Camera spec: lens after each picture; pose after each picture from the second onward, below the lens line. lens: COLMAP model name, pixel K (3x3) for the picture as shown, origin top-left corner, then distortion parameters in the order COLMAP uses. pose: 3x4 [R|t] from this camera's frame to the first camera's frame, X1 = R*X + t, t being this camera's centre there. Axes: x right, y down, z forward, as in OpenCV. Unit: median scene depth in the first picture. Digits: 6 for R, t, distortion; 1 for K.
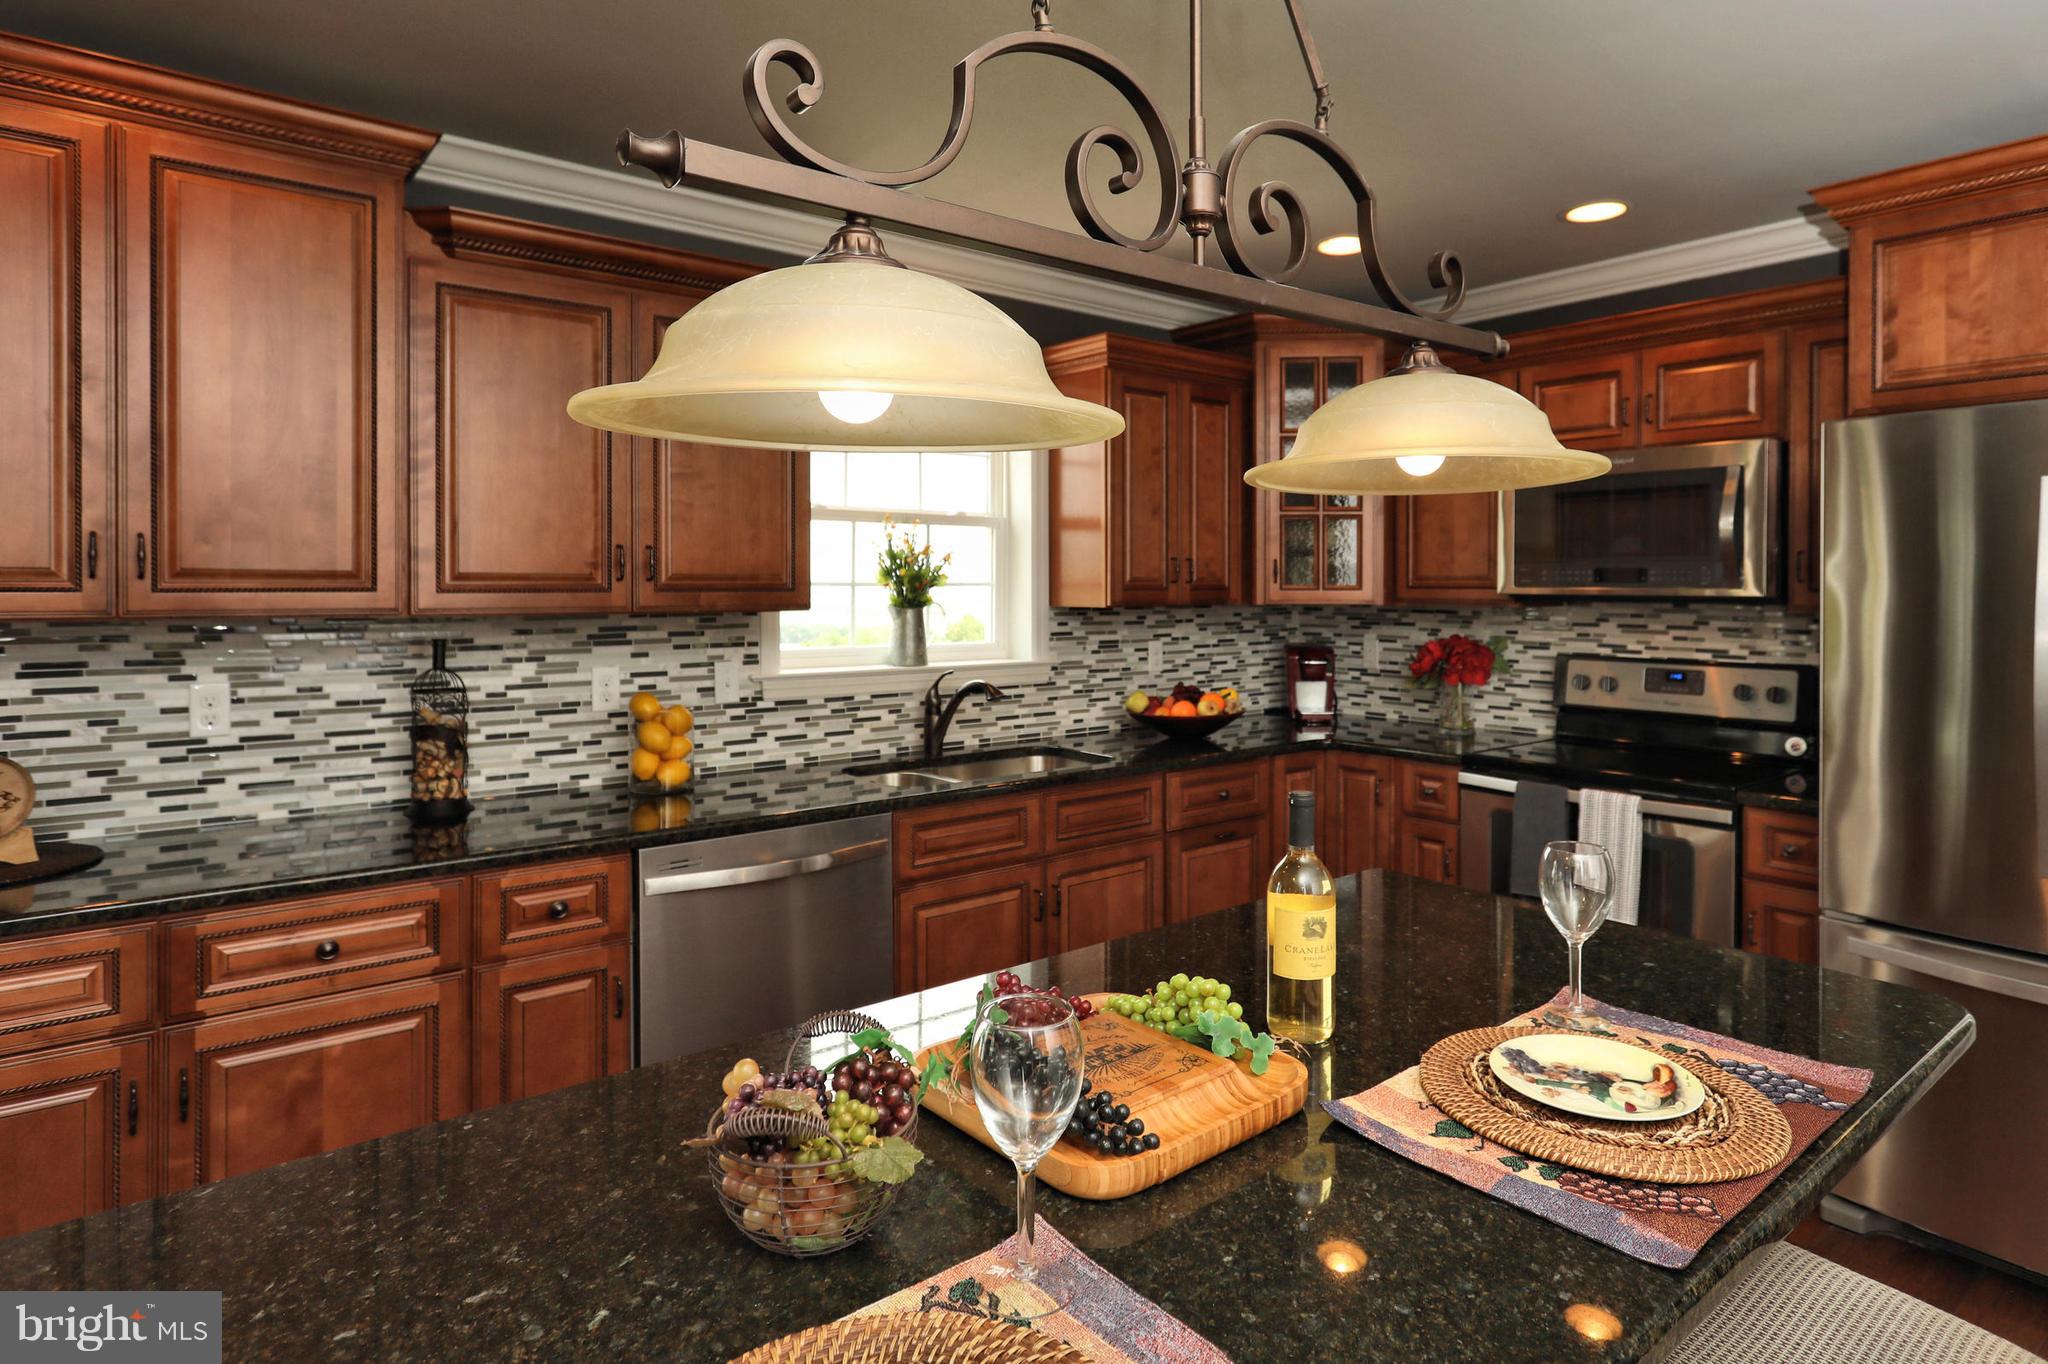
lens RADIAL K [[1145.2, 0, 1077.9], [0, 1145.2, 596.7], [0, 0, 1]] dist [-0.001580, 0.001654]
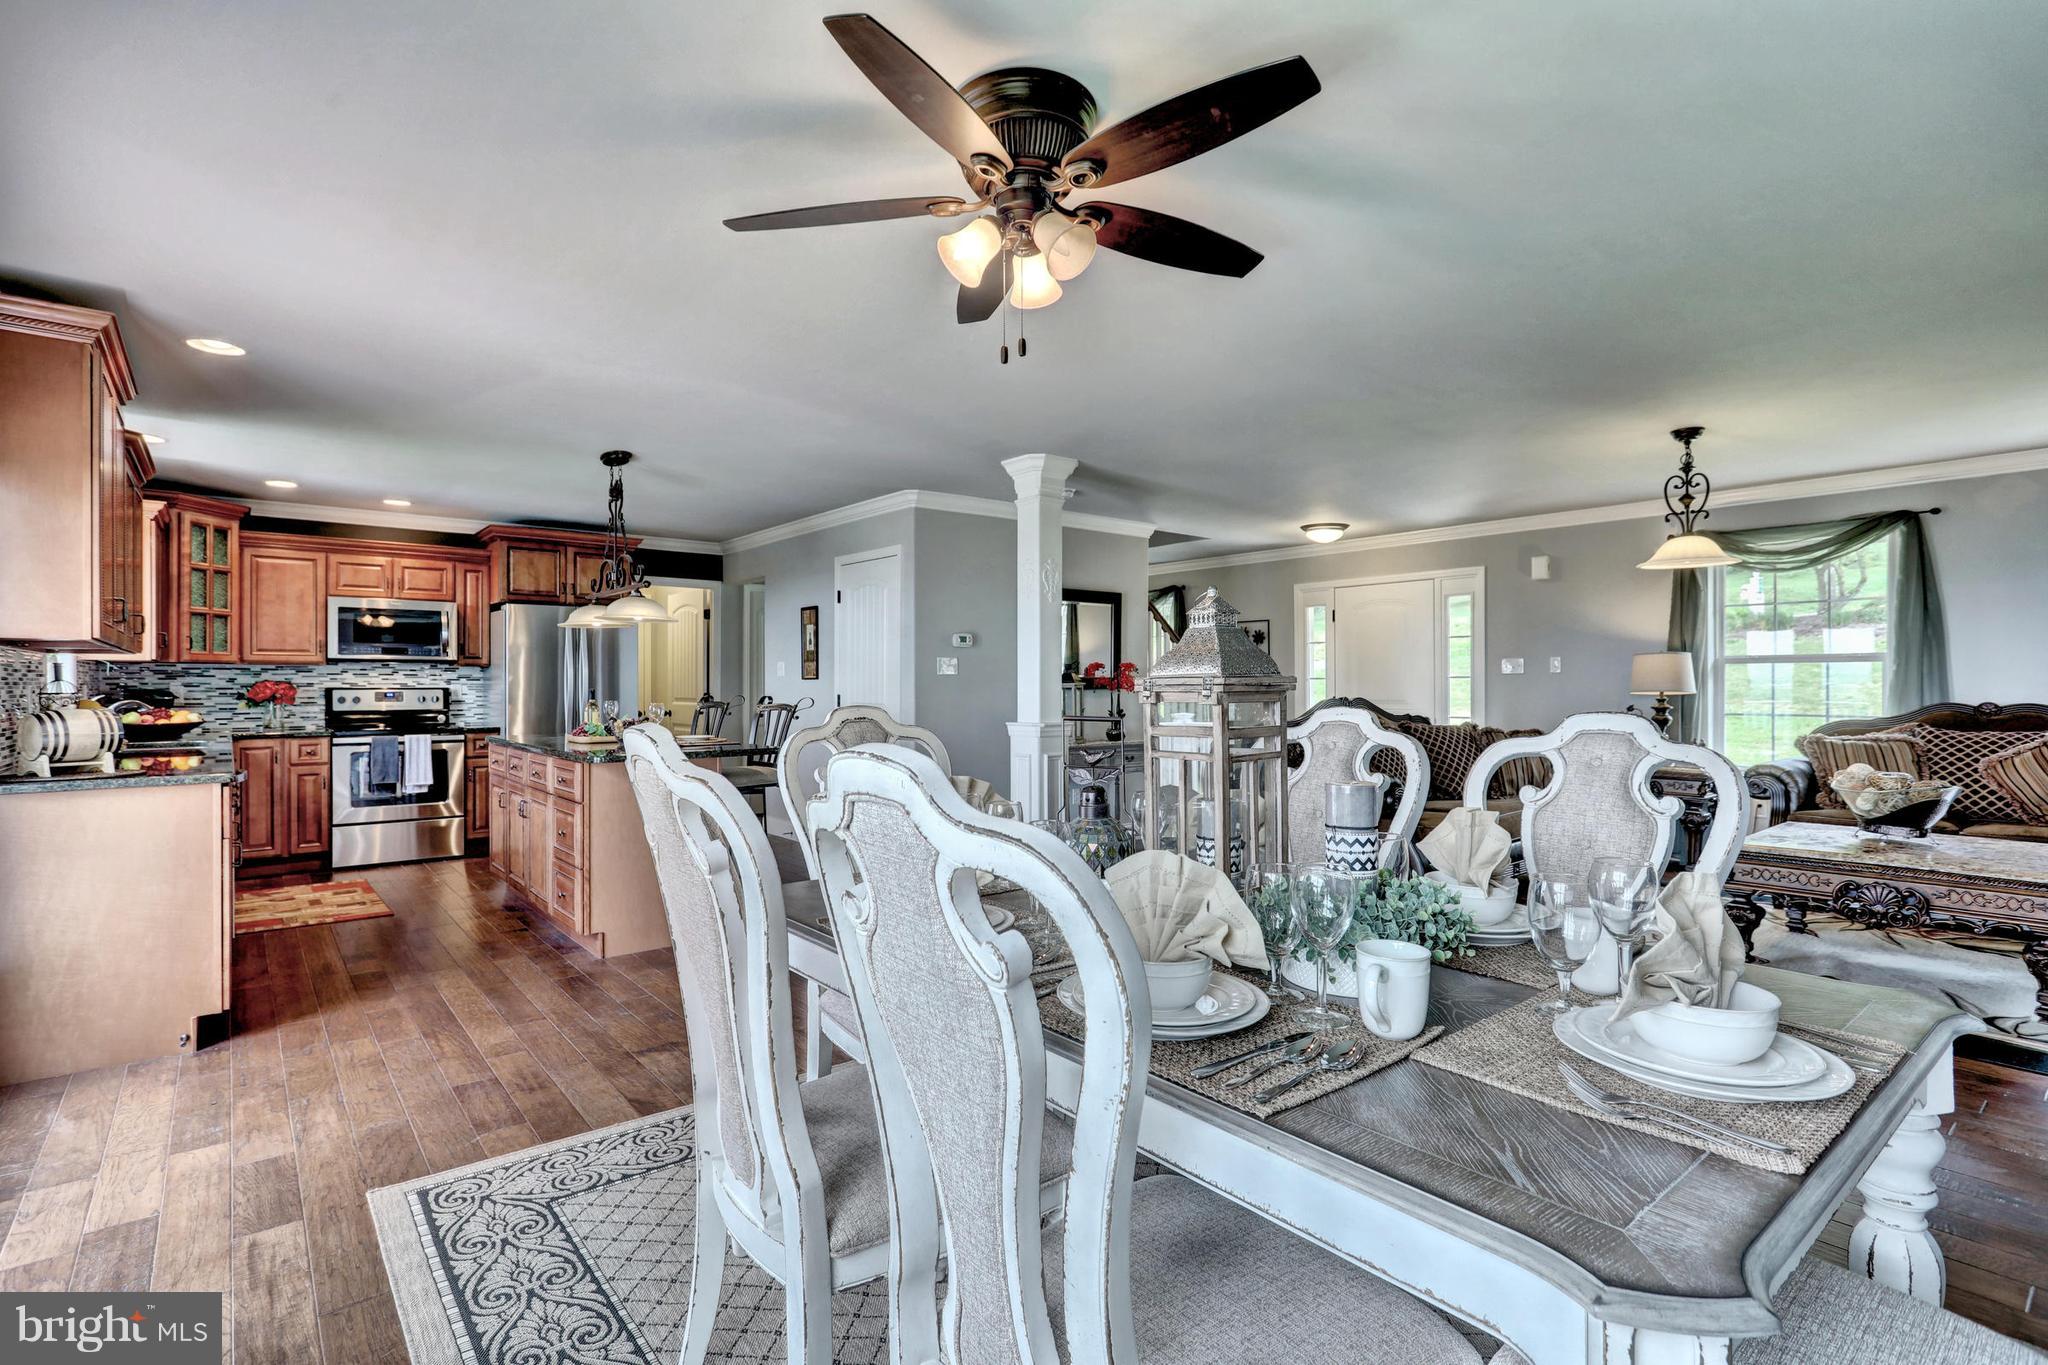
lens RADIAL K [[965.1, 0, 1008.1], [0, 965.1, 687.0], [0, 0, 1]] dist [-0.003186, 0.000686]
pose [[0.017966, -0.004444, 0.999829, -1.587781], [0.012147, 0.999917, 0.004226, 0.066962], [-0.999765, 0.012069, 0.018018, -0.343522]]
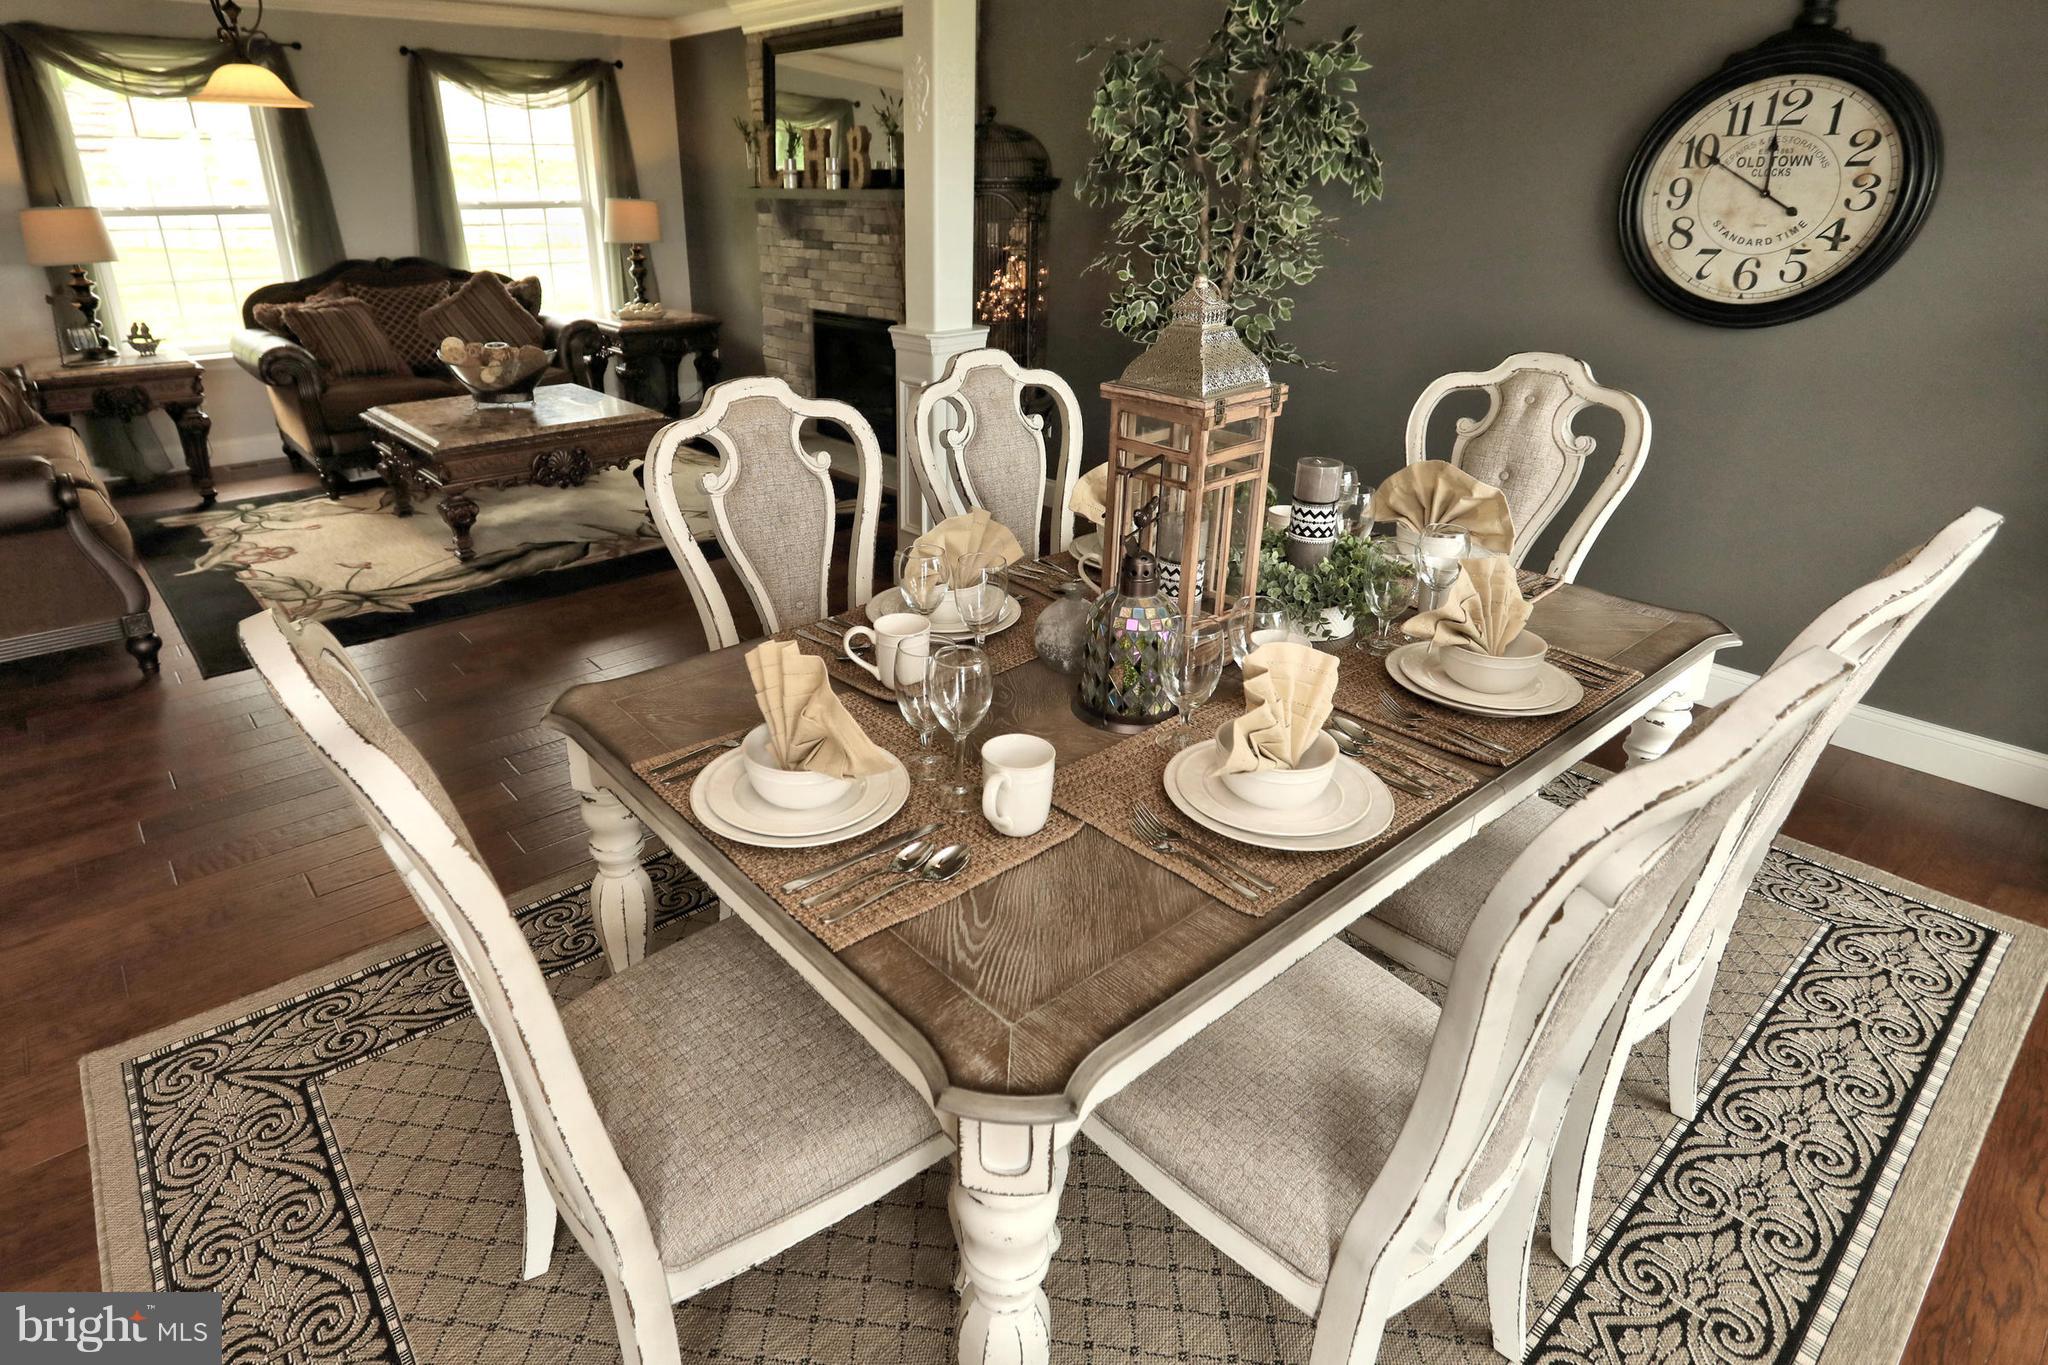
lens RADIAL K [[1098.7, 0, 930.6], [0, 1098.7, 612.8], [0, 0, 1]] dist [-0.000417, 0.000398]
pose [[-0.999958, -0.002305, 0.008872, -0.923311], [0.001204, 0.926464, 0.376382, -0.030691], [-0.009087, 0.376377, -0.926422, 0.086321]]
